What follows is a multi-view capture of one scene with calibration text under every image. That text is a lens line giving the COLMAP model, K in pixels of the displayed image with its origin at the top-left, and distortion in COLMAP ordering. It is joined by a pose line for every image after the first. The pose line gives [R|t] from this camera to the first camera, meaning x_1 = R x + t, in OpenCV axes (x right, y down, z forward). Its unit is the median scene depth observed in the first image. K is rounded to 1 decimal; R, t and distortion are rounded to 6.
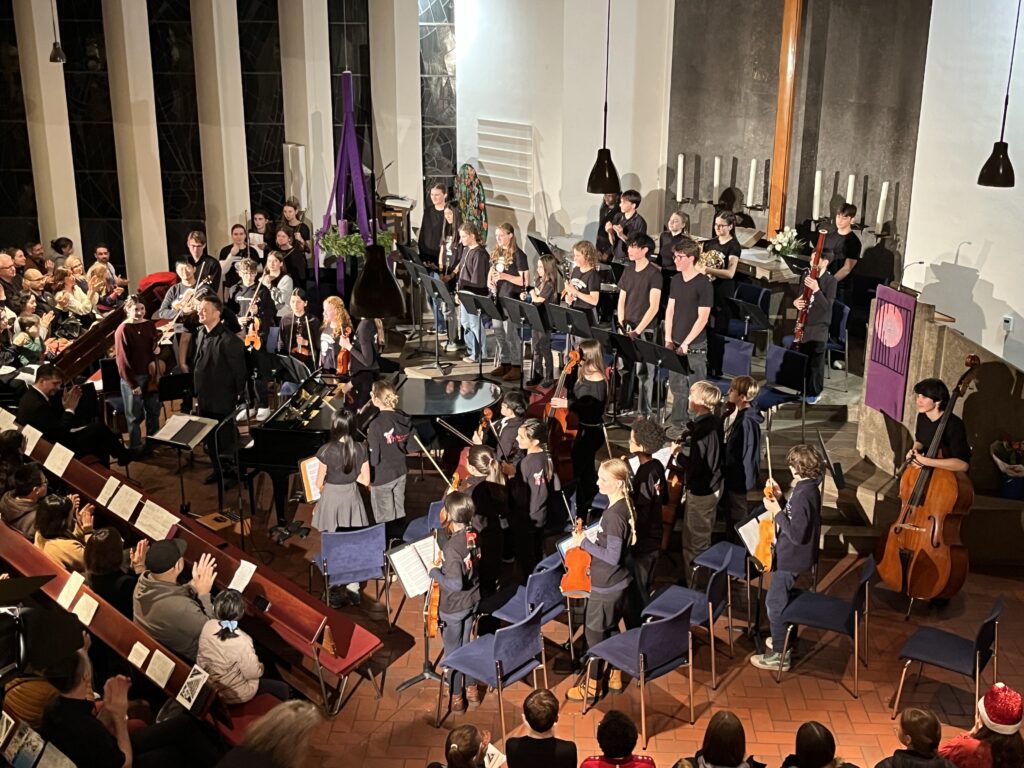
lens RADIAL K [[1205.9, 0, 517.6], [0, 1205.9, 382.5], [0, 0, 1]] dist [0.092592, -0.244913]
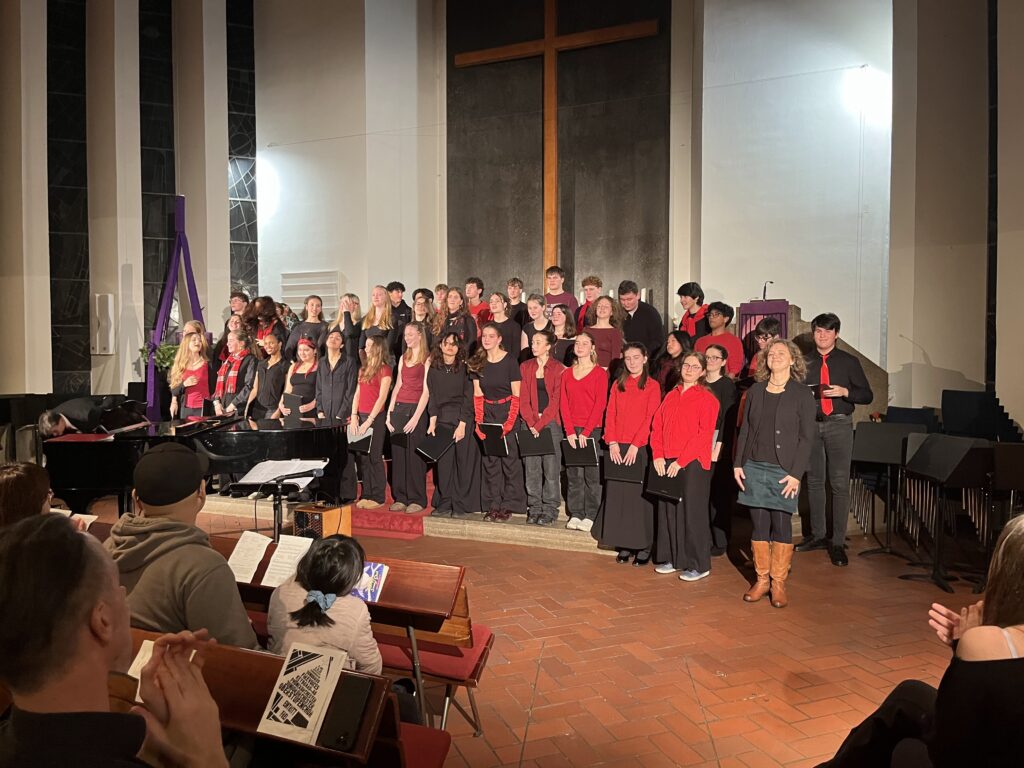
lens RADIAL K [[769.2, 0, 503.5], [0, 769.2, 377.1], [0, 0, 1]] dist [0.038832, -0.030841]
pose [[0.921958, -0.023804, 0.386558, -0.136909], [0.130618, 0.958743, -0.252491, 0.100539], [-0.364599, 0.283277, 0.887030, 0.317864]]
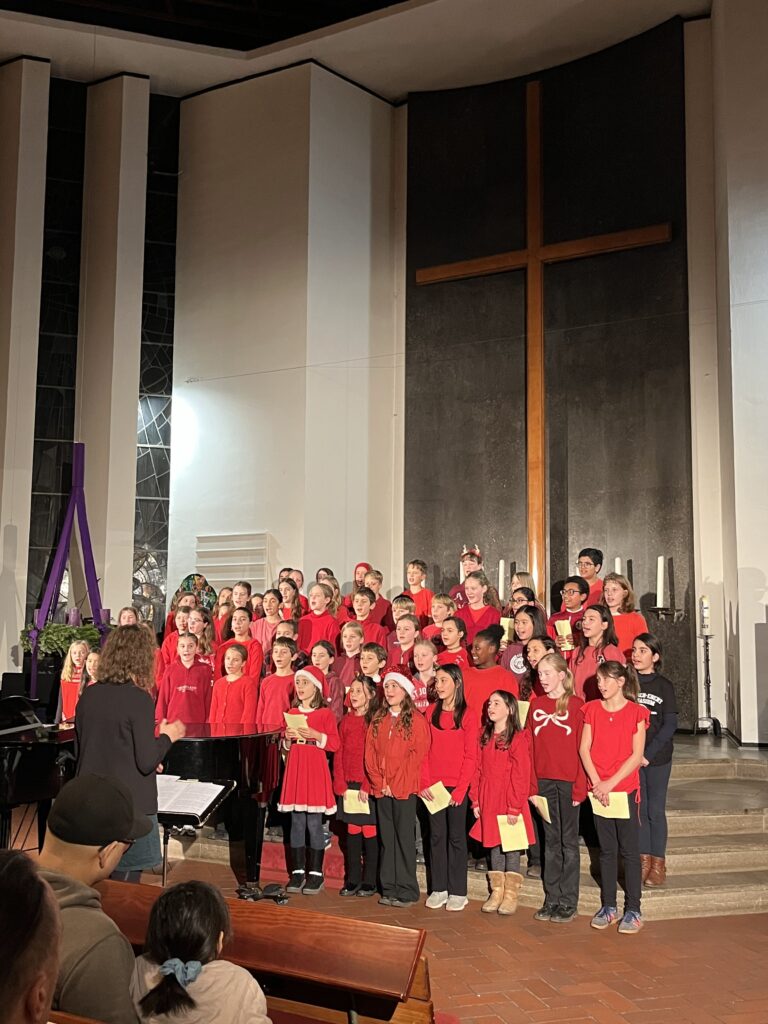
lens RADIAL K [[1002.3, 0, 392.2], [0, 1002.3, 527.2], [0, 0, 1]] dist [0.068995, -0.094293]
pose [[0.950840, 0.030728, 0.308153, -0.139889], [0.097808, 0.914334, -0.392972, 0.100937], [-0.293830, 0.403794, 0.866380, 0.310742]]
